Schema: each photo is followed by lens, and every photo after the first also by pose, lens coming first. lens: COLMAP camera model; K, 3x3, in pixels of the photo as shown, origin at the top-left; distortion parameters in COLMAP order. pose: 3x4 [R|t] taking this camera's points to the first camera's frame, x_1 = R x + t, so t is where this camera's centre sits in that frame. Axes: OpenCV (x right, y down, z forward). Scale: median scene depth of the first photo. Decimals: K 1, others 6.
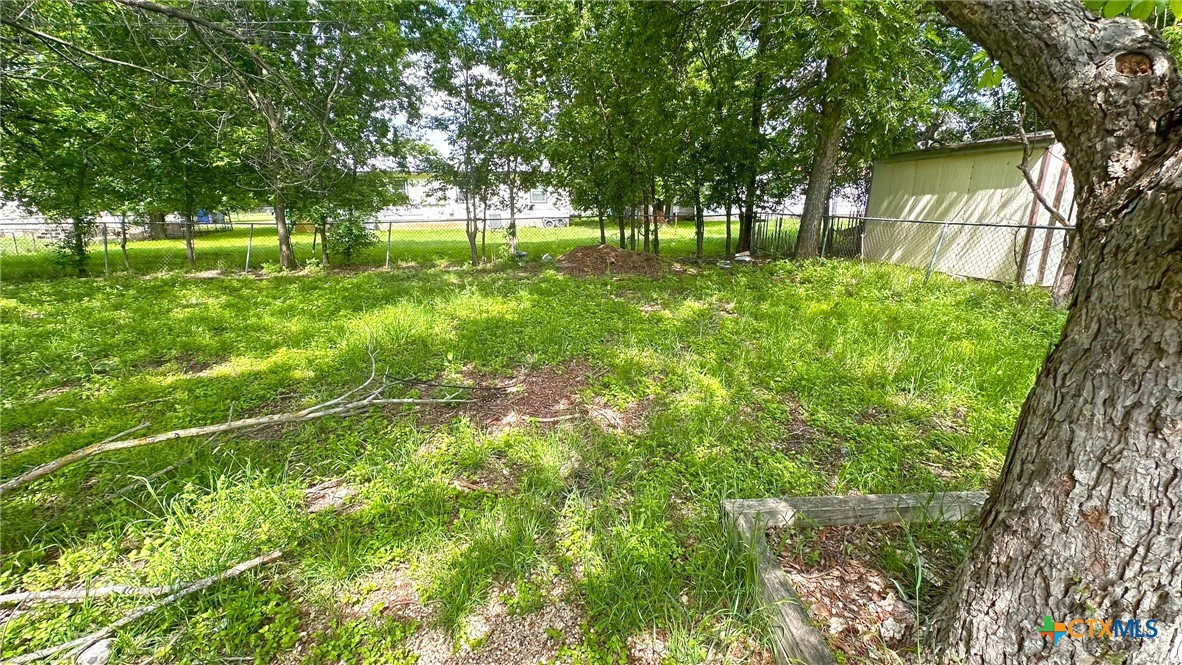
lens RADIAL K [[473.7, 0, 591.1], [0, 473.7, 330.8], [0, 0, 1]] dist [-0.001608, 0.000561]
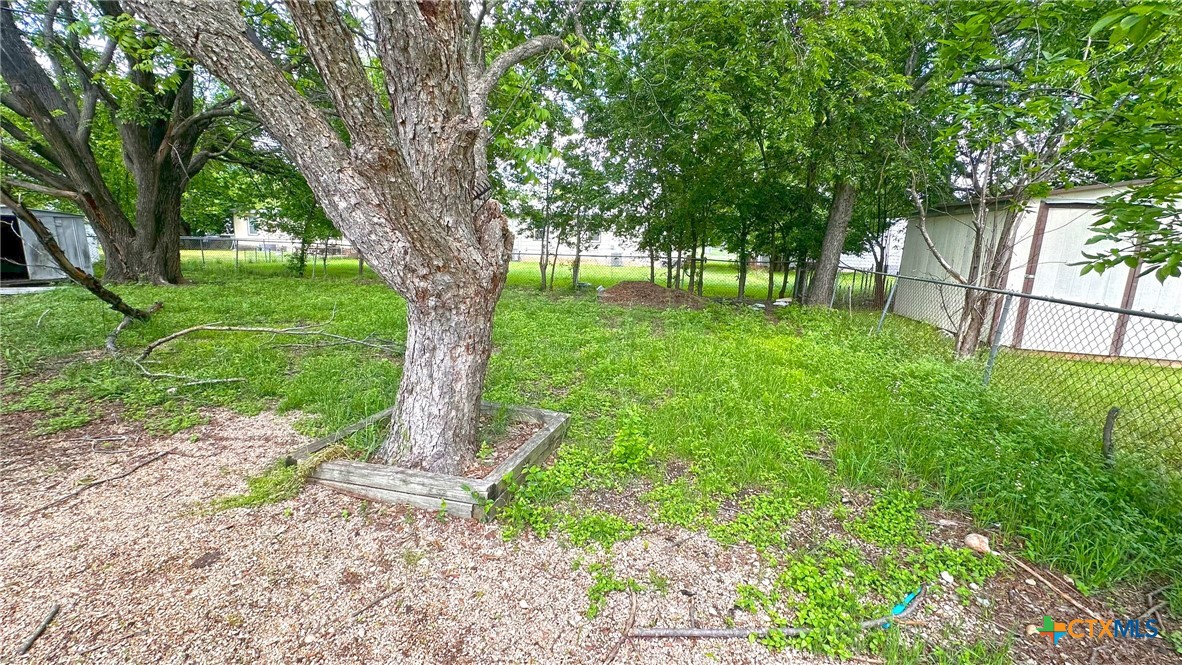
lens RADIAL K [[473.7, 0, 589.3], [0, 473.7, 331.8], [0, 0, 1]] dist [-0.001608, 0.000561]
pose [[0.940856, 0.103241, -0.322692, 0.318428], [-0.130091, 0.989516, -0.062717, 0.033223], [0.312834, 0.100987, 0.944424, -0.130442]]
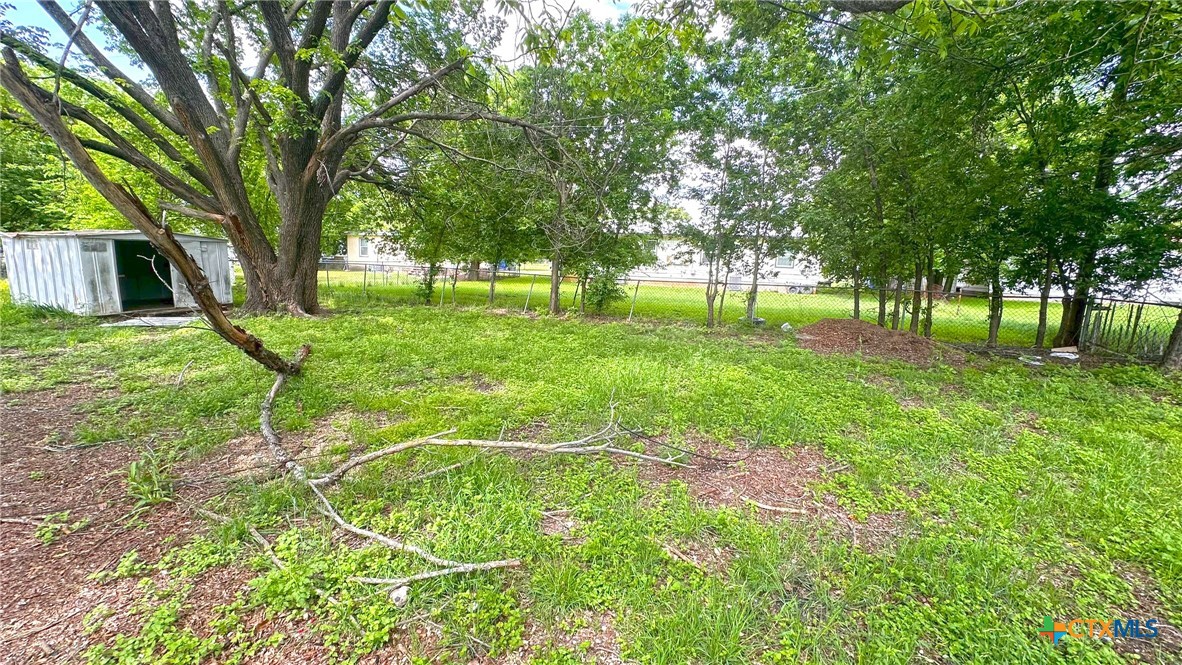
lens RADIAL K [[473.7, 0, 590.3], [0, 473.7, 330.3], [0, 0, 1]] dist [-0.001608, 0.000561]
pose [[0.880827, 0.110178, -0.460439, -0.002908], [-0.165835, 0.982731, -0.082088, -0.006002], [0.443443, 0.148663, 0.883888, -0.009931]]
